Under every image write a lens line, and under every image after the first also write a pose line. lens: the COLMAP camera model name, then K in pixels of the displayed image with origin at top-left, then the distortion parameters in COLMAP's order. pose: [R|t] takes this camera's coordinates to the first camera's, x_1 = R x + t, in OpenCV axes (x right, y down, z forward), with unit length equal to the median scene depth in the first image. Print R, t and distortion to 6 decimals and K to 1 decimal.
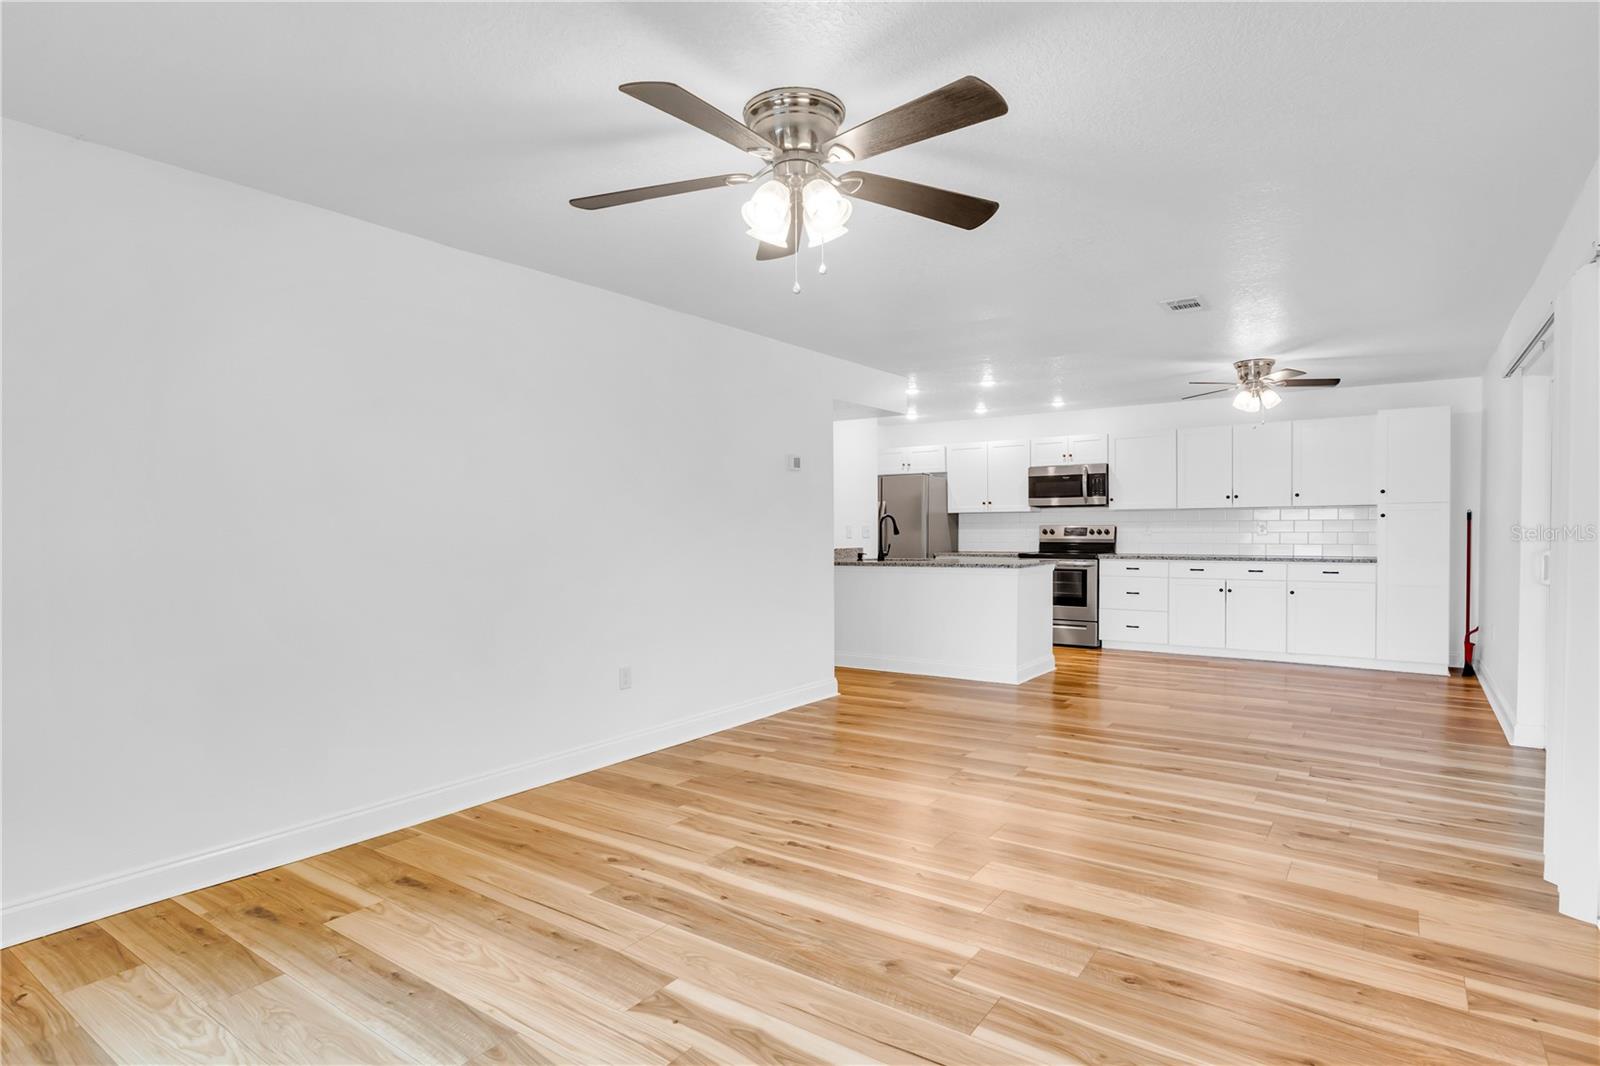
lens RADIAL K [[819.9, 0, 813.7], [0, 819.9, 557.1], [0, 0, 1]] dist [-0.004537, -0.003296]
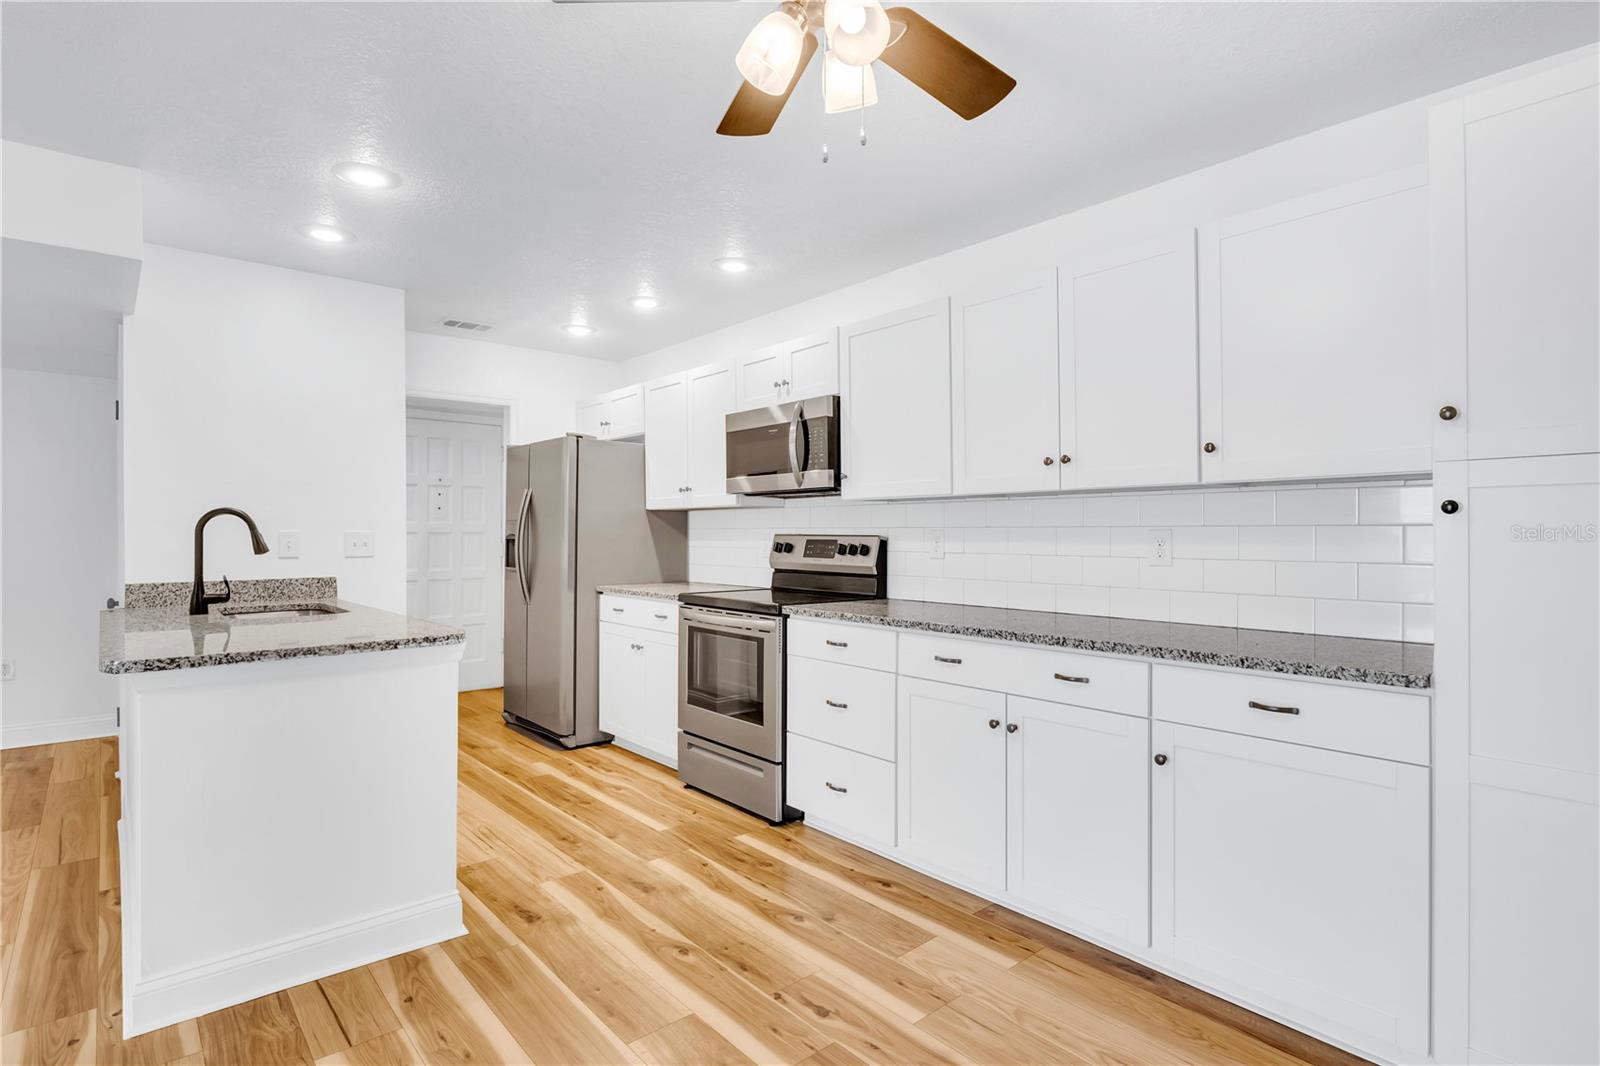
lens RADIAL K [[819.9, 0, 843.3], [0, 819.9, 527.7], [0, 0, 1]] dist [-0.004537, -0.003296]
pose [[0.979582, 0.004475, -0.200996, 0.459531], [-0.013155, 0.999036, -0.041874, -0.025215], [0.200615, 0.043664, 0.978697, 0.582580]]
